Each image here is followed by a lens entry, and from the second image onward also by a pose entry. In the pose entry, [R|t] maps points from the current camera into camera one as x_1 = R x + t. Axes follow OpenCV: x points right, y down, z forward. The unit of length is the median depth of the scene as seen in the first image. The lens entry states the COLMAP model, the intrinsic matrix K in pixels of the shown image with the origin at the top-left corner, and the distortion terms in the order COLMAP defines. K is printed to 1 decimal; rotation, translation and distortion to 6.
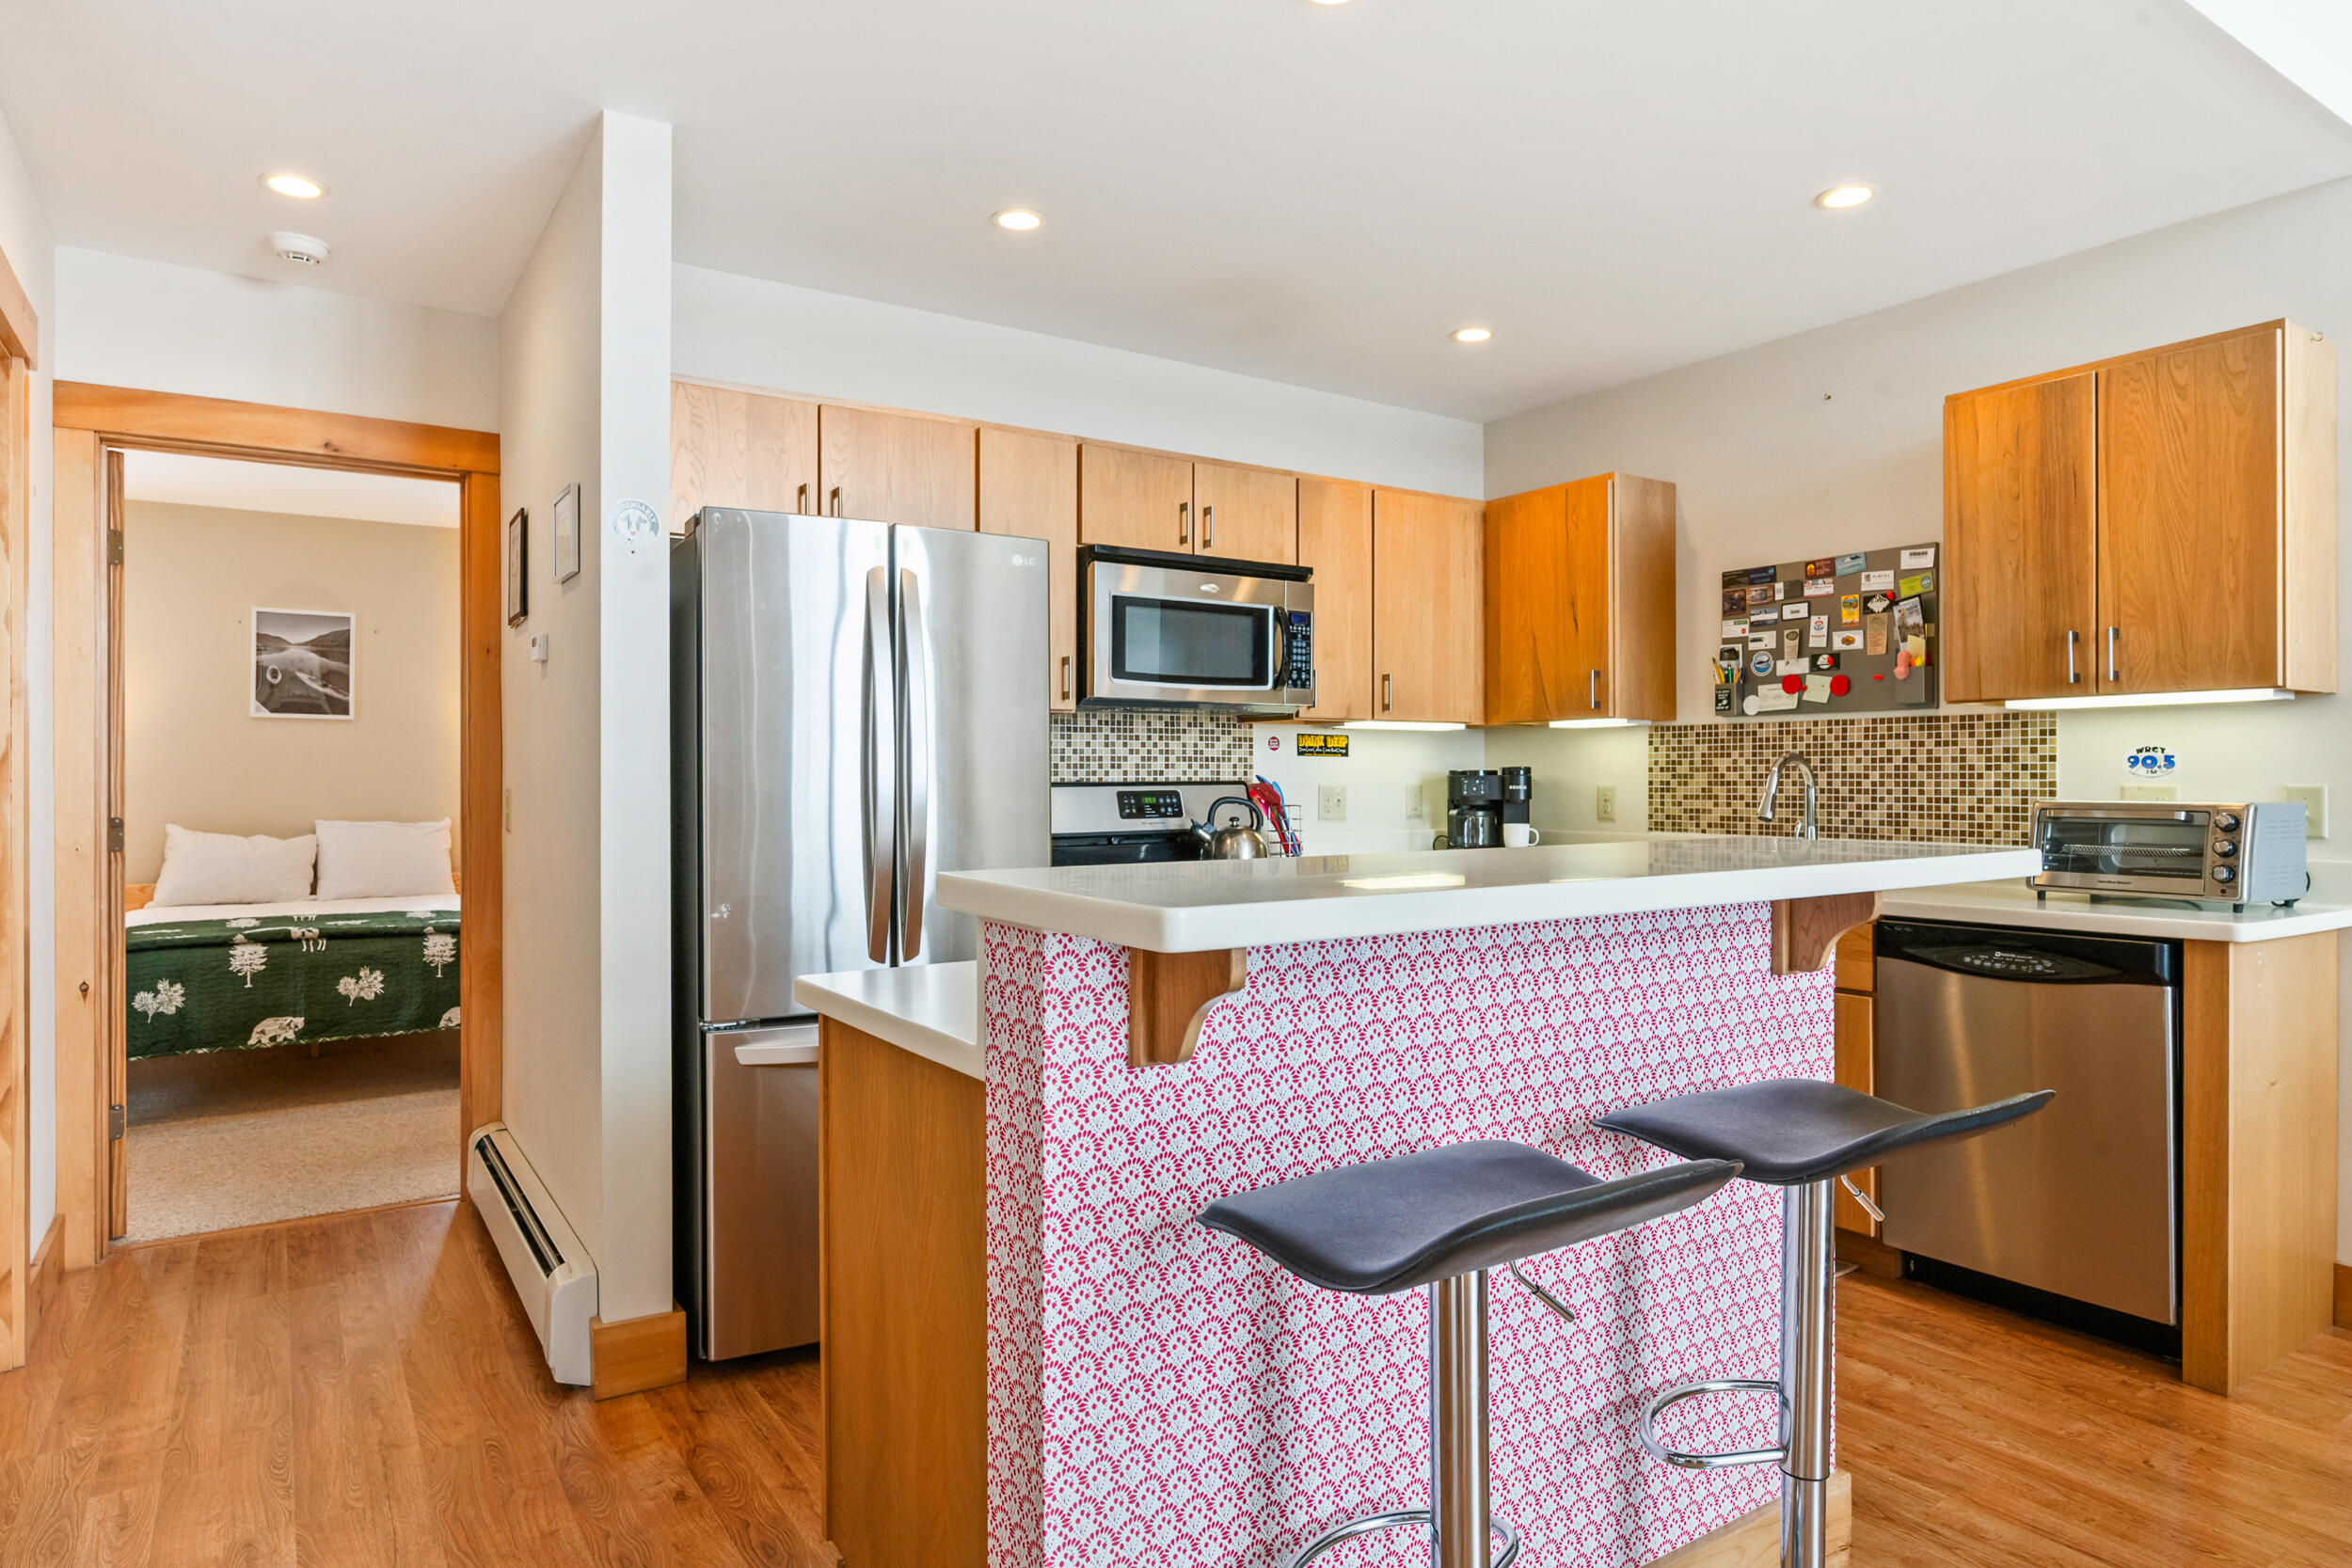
lens RADIAL K [[1357.4, 0, 1174.3], [0, 1357.4, 775.0], [0, 0, 1]] dist [0.001680, 0.000546]
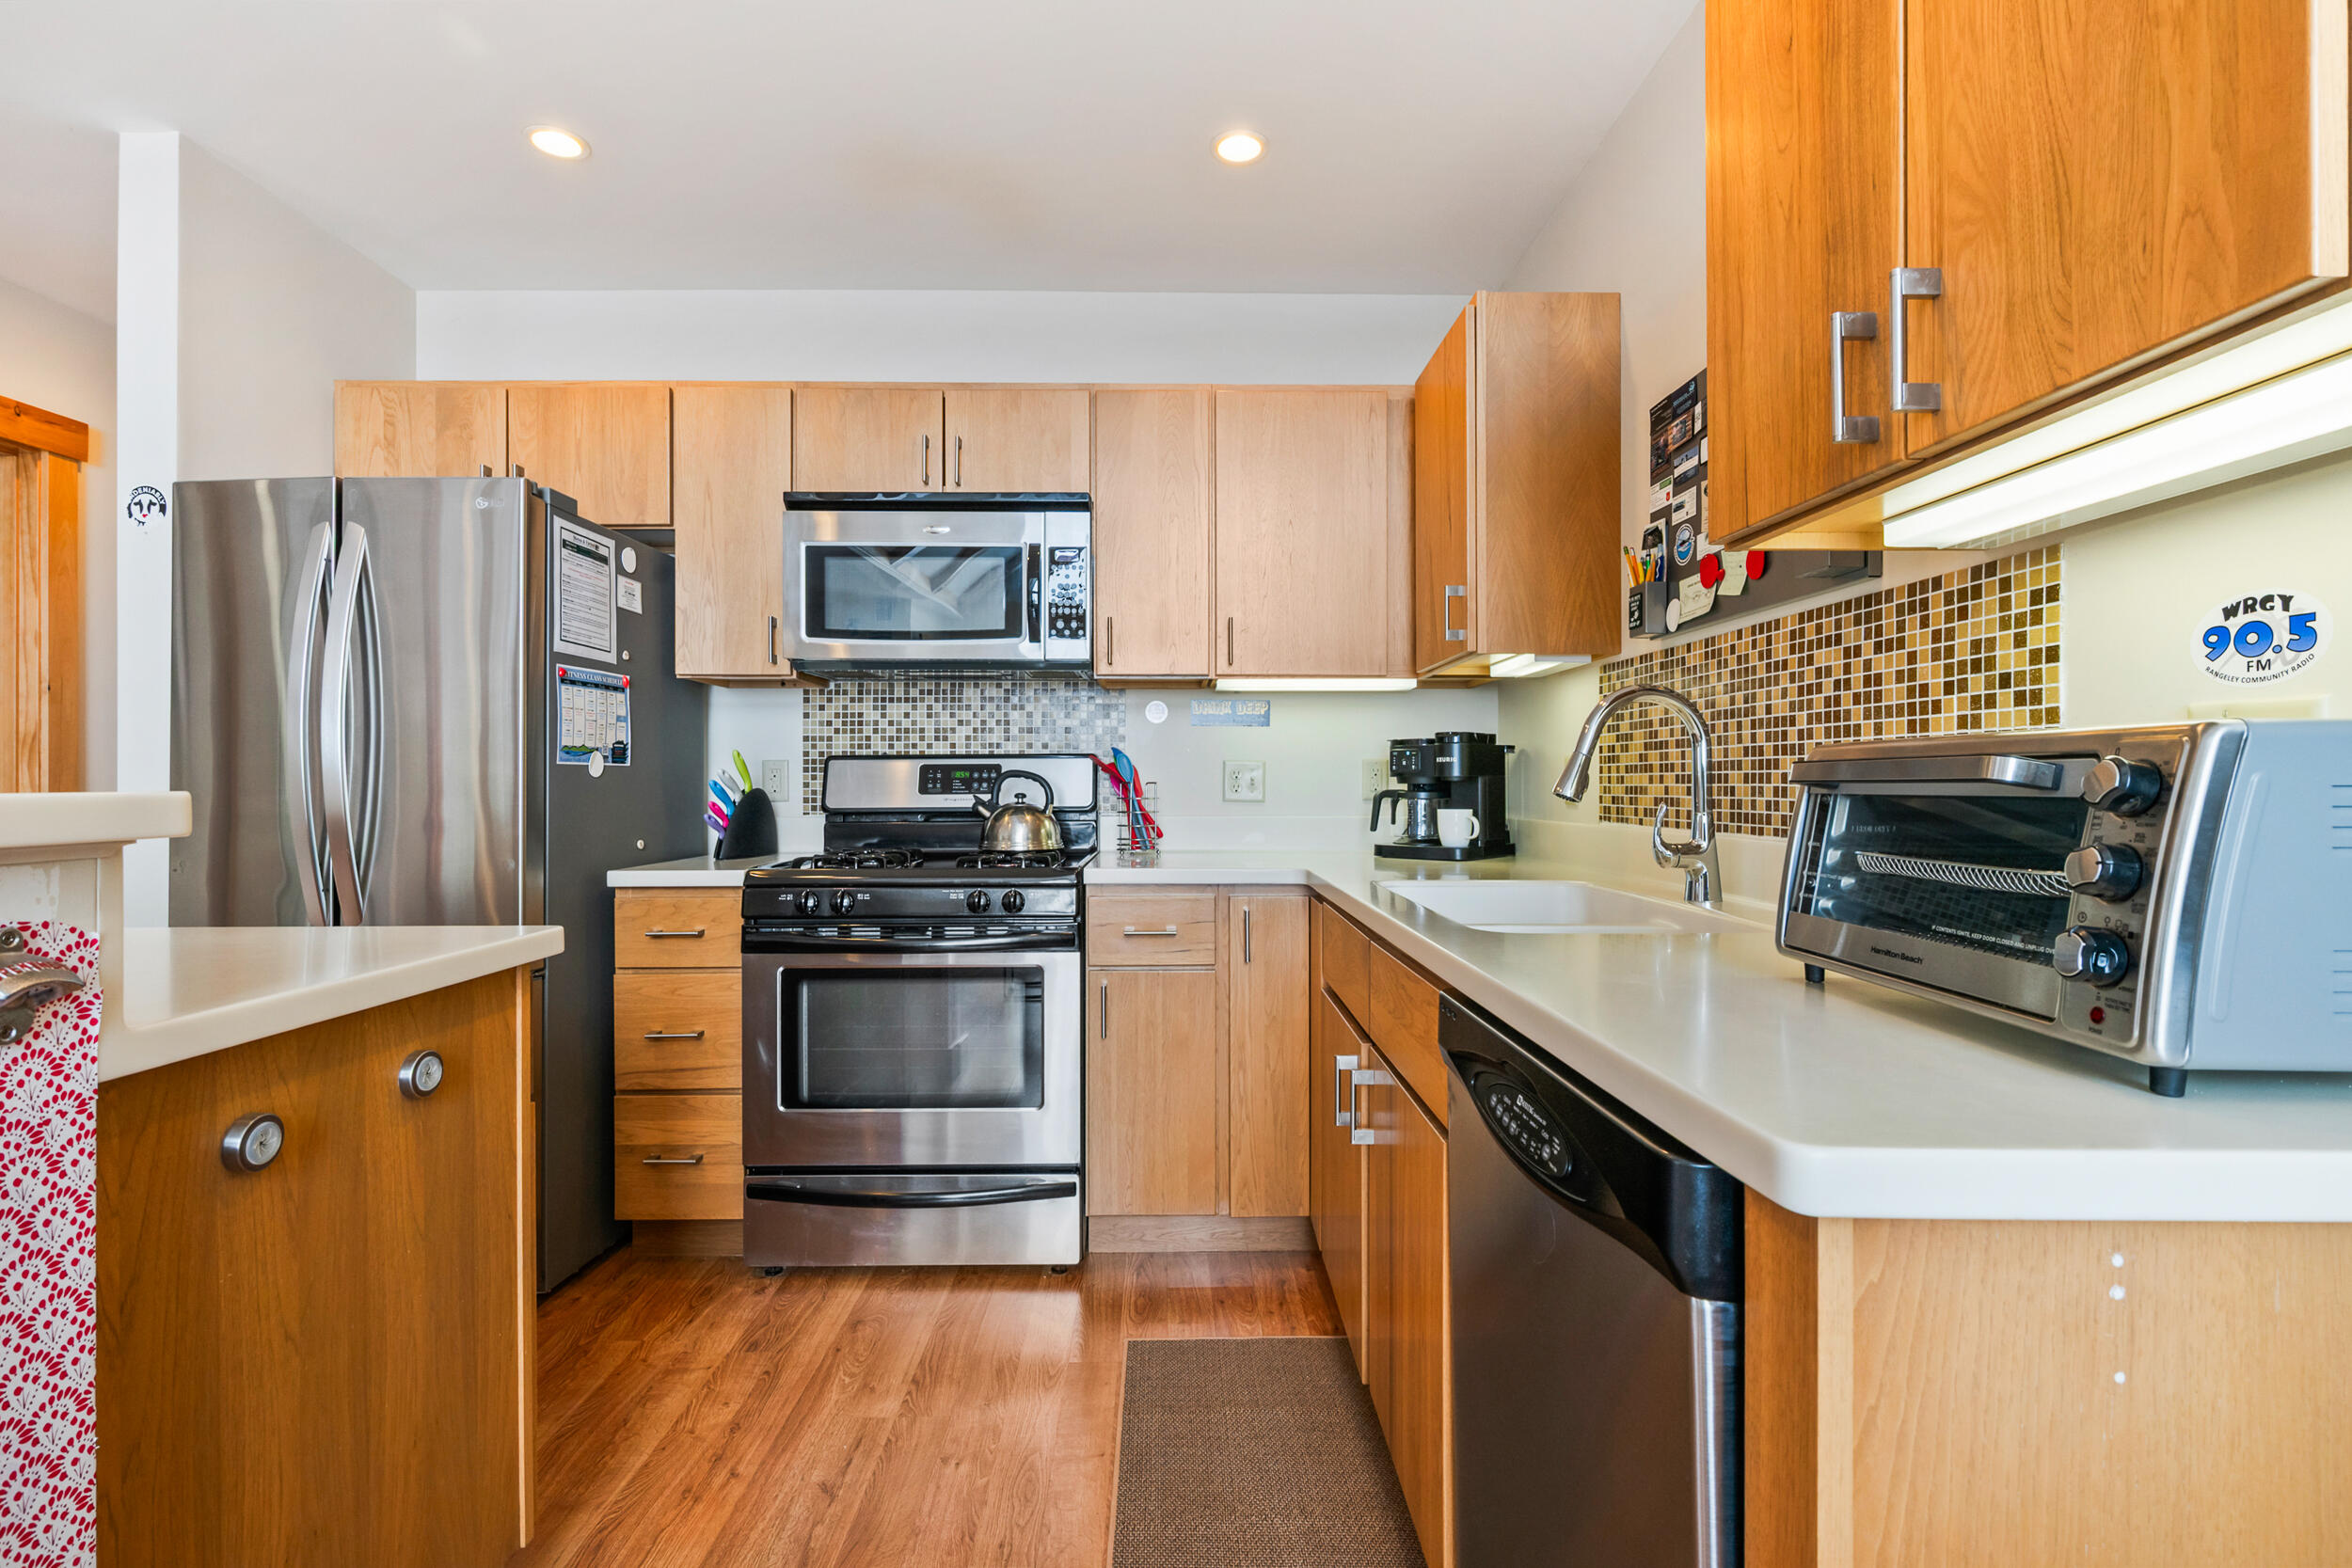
lens RADIAL K [[1074.1, 0, 1175.1], [0, 1074.1, 780.8], [0, 0, 1]] dist [-0.000336, -0.000081]
pose [[0.840623, -0.000217, -0.541620, 0.542395], [0.000514, 1.000000, 0.000396, 0.024785], [0.541620, -0.000612, 0.840623, 0.513736]]
